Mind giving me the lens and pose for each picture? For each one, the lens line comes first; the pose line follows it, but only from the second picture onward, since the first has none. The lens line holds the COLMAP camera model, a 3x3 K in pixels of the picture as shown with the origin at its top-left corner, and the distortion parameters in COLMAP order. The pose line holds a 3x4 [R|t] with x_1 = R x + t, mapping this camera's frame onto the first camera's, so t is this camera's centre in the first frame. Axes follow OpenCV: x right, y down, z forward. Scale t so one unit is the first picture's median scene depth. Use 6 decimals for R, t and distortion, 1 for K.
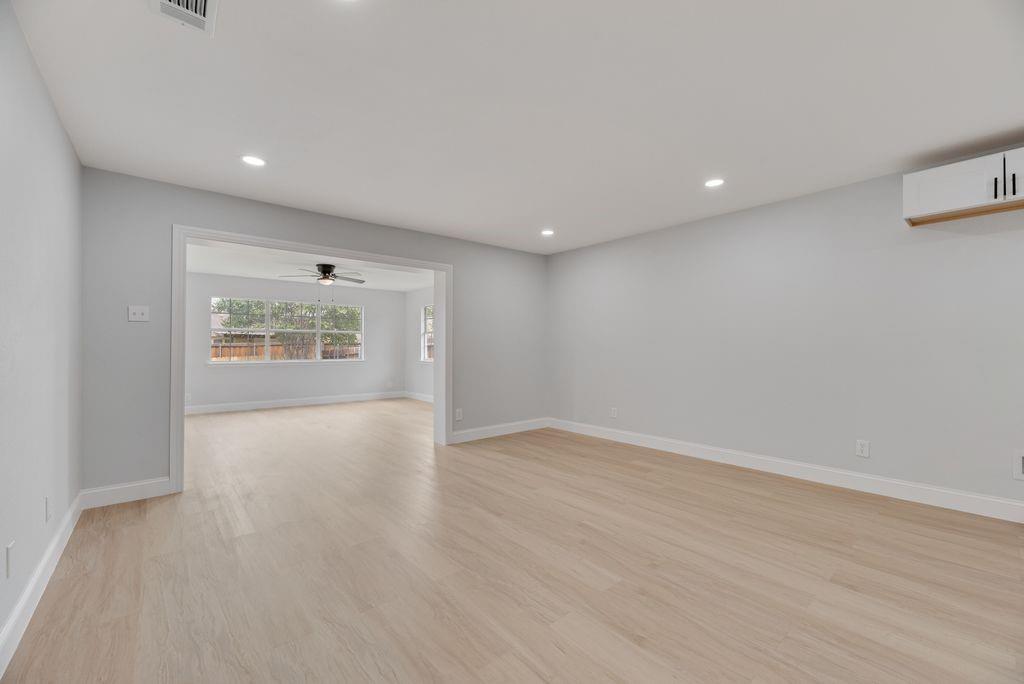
lens RADIAL K [[413.9, 0, 517.9], [0, 413.9, 342.3], [0, 0, 1]] dist [-0.002770, -0.000293]
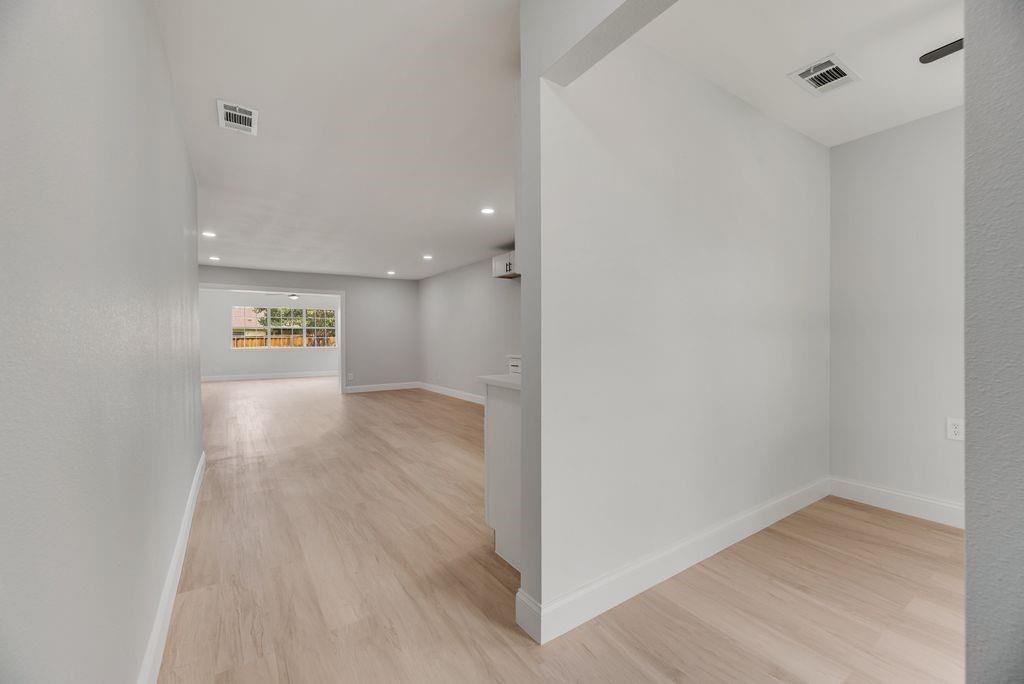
lens RADIAL K [[413.9, 0, 513.9], [0, 413.9, 343.3], [0, 0, 1]] dist [-0.002770, -0.000293]
pose [[0.992934, 0.003754, -0.118605, 0.761100], [-0.001257, 0.999776, 0.021123, -0.003959], [0.118658, -0.020825, 0.992717, -0.654421]]
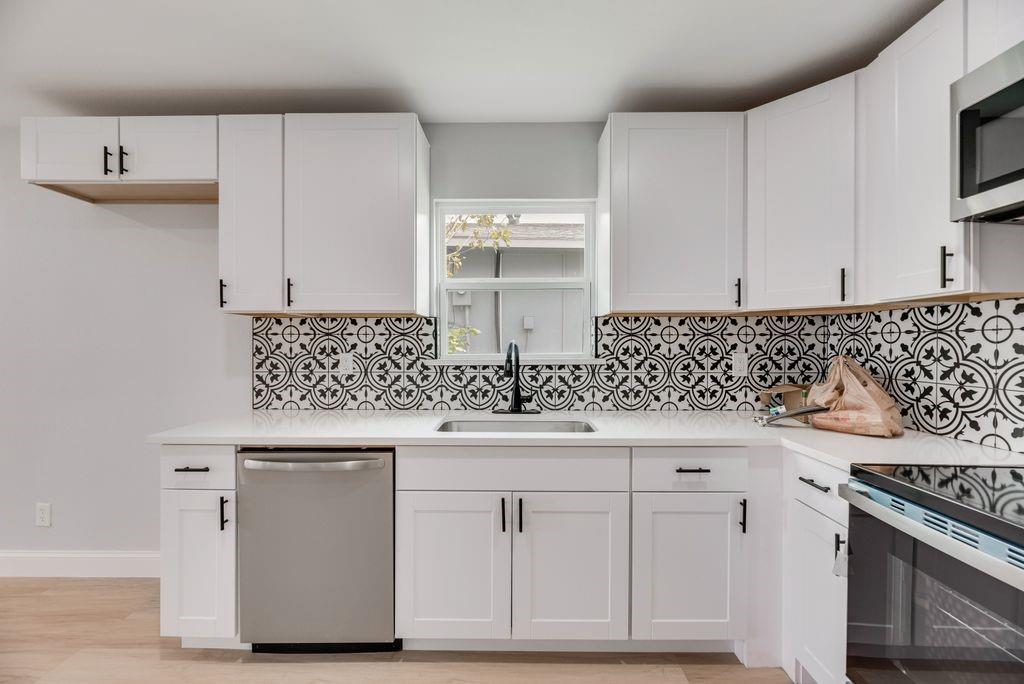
lens RADIAL K [[413.9, 0, 513.7], [0, 413.9, 346.3], [0, 0, 1]] dist [-0.002770, -0.000293]
pose [[0.659736, -0.002414, 0.751493, 0.561531], [-0.008893, 0.999900, 0.011019, -0.027896], [-0.751445, -0.013953, 0.659649, -0.027302]]
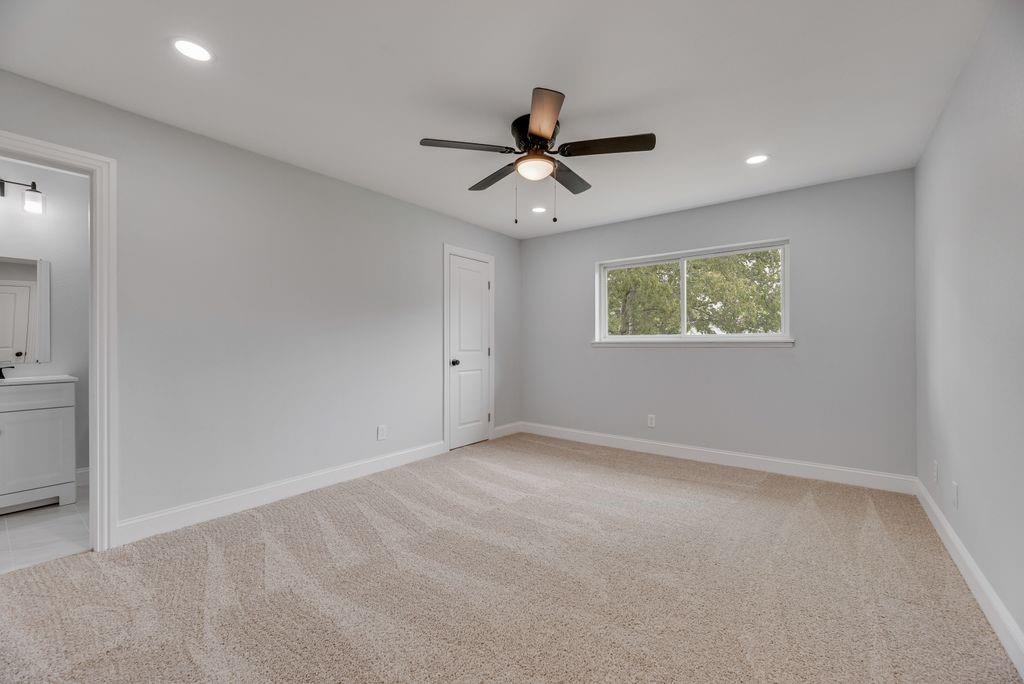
lens RADIAL K [[413.9, 0, 503.3], [0, 413.9, 341.0], [0, 0, 1]] dist [-0.002770, -0.000293]
pose [[0.984659, -0.005137, 0.174415, -0.140872], [0.003524, 0.999948, 0.009555, -0.001665], [-0.174455, -0.008794, 0.984626, 0.144237]]
